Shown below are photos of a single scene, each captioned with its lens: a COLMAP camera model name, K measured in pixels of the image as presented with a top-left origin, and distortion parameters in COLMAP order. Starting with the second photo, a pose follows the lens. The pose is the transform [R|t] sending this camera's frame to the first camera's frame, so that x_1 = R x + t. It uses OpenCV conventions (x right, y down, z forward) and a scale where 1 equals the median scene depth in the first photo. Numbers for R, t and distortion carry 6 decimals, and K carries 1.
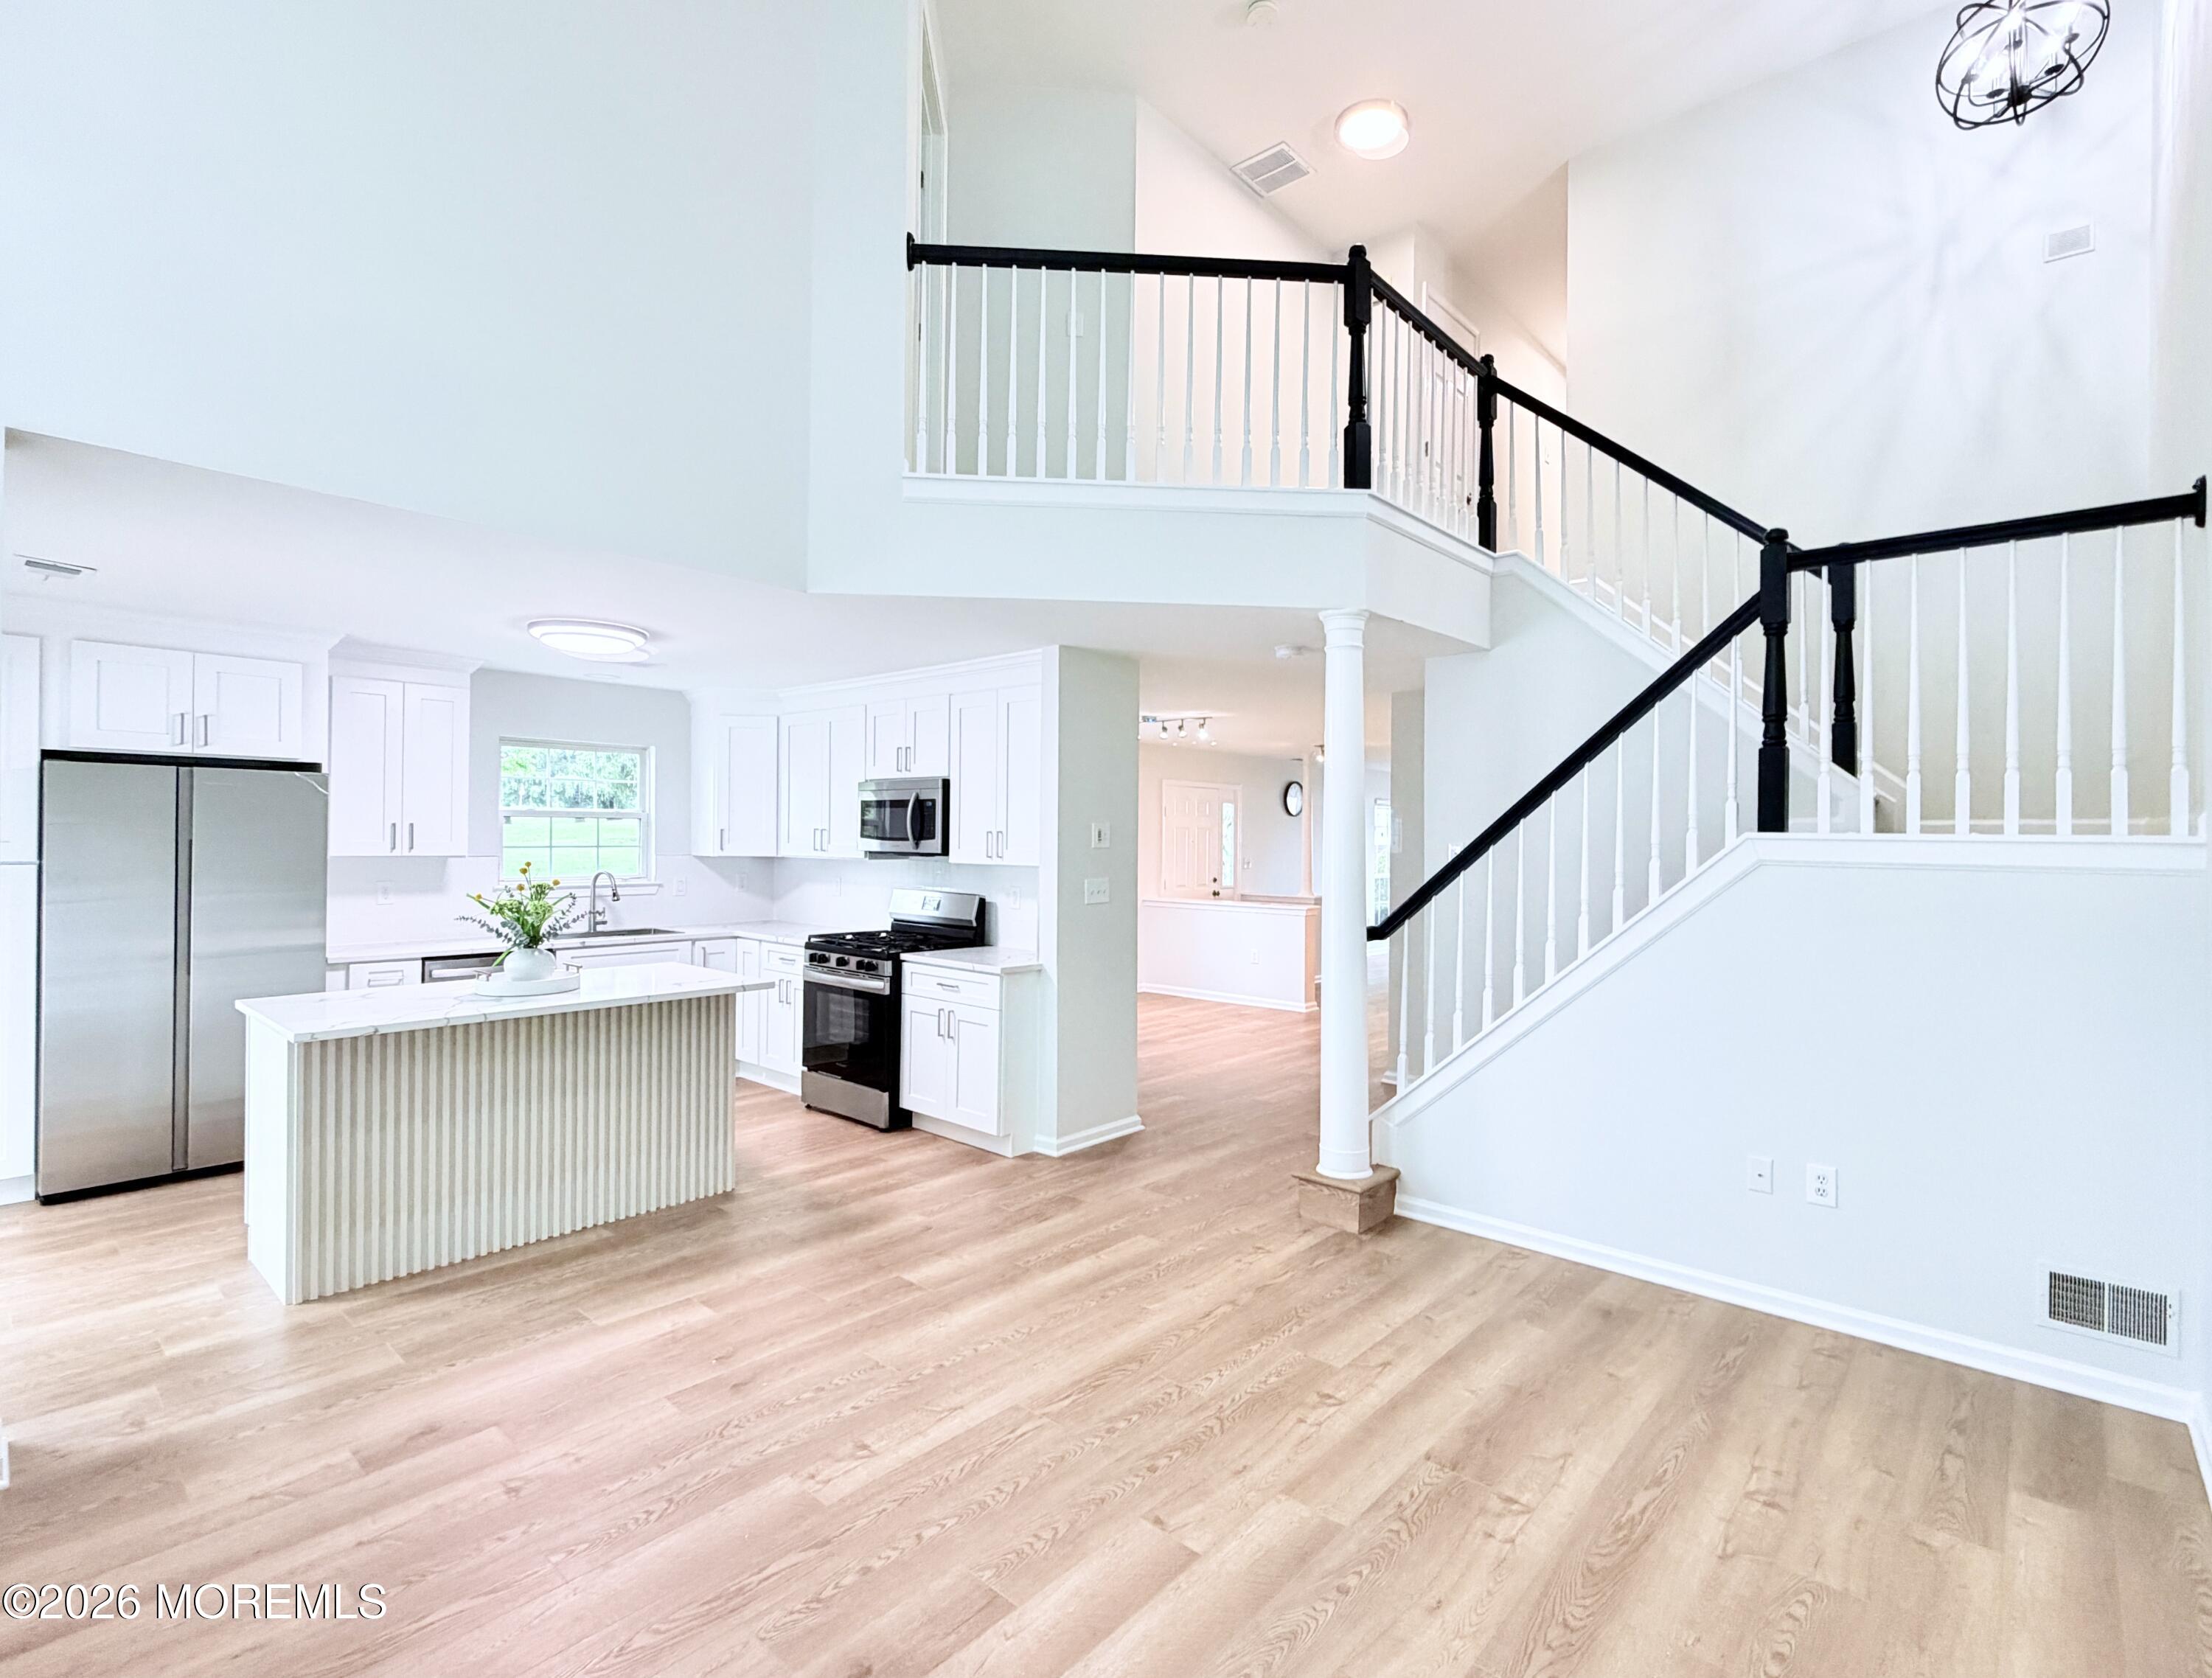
lens RADIAL K [[974.6, 0, 1082.1], [0, 974.6, 837.1], [0, 0, 1]] dist [0.005258, 0.000187]
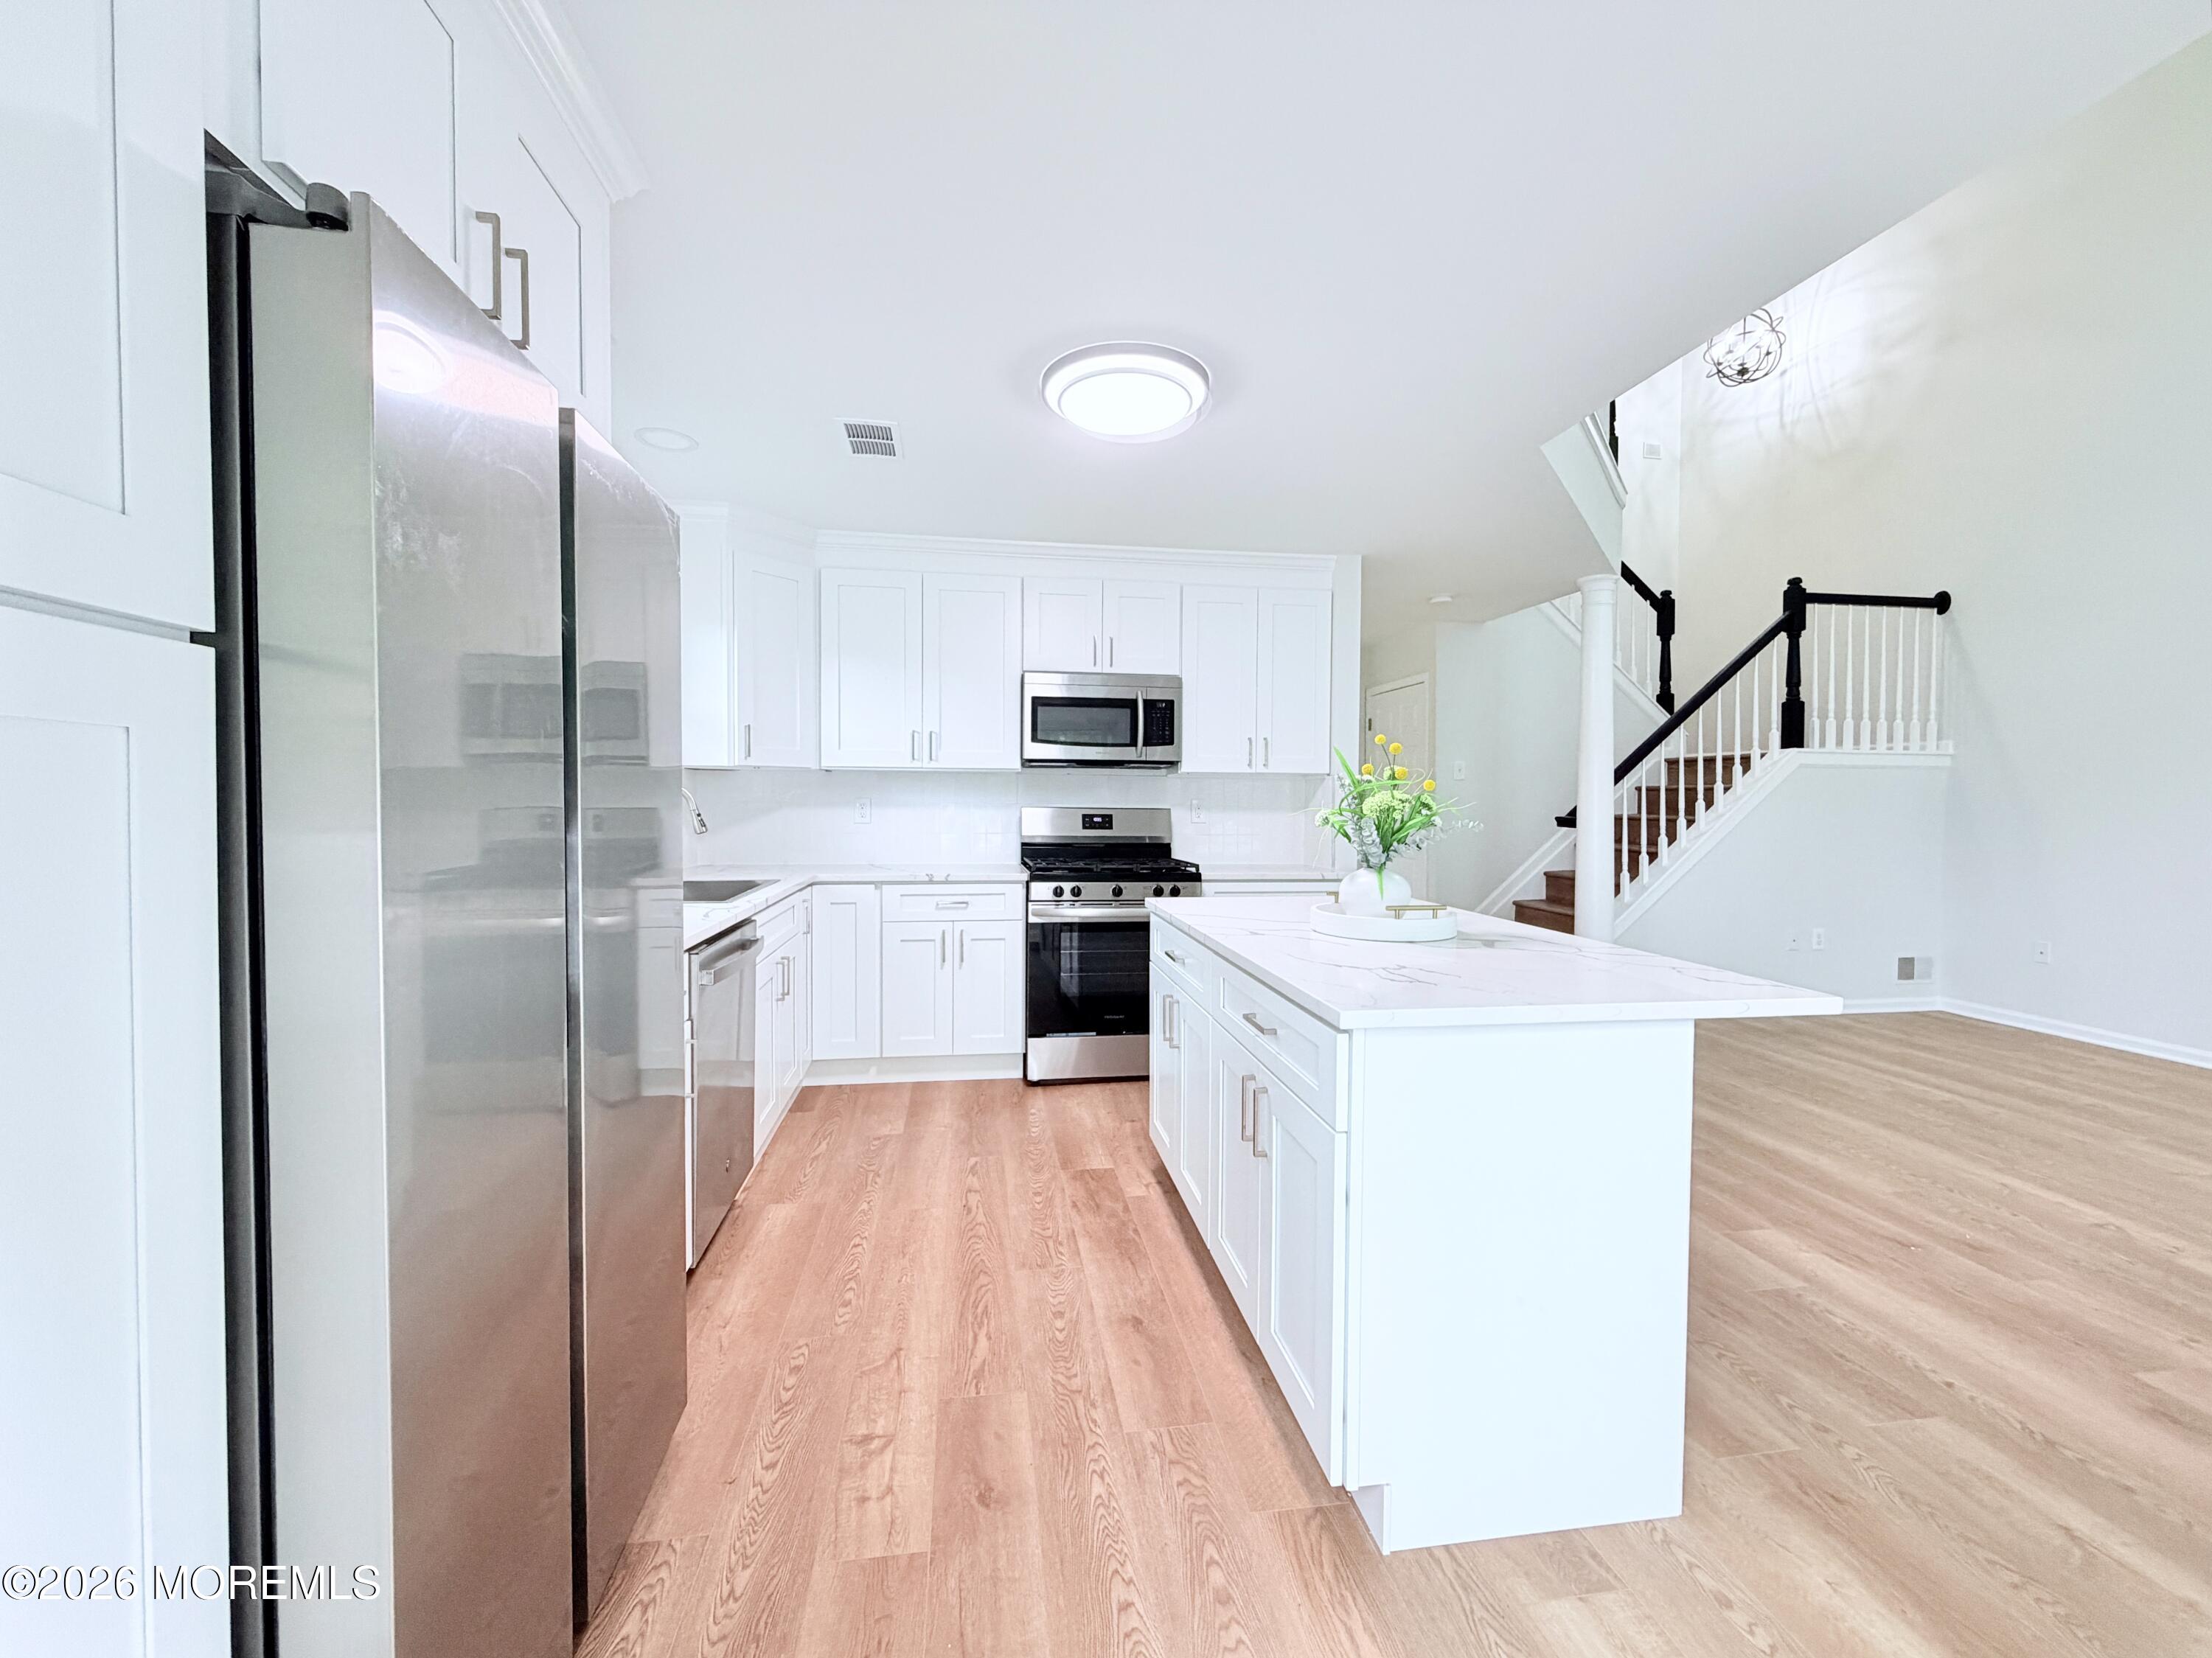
lens RADIAL K [[878.1, 0, 1060.2], [0, 878.1, 814.6], [0, 0, 1]] dist [0.008126, -0.000008]
pose [[0.661977, -0.024169, 0.749134, -1.415836], [-0.002892, 0.999390, 0.034797, 0.065098], [-0.749519, -0.025201, 0.661503, 0.942369]]
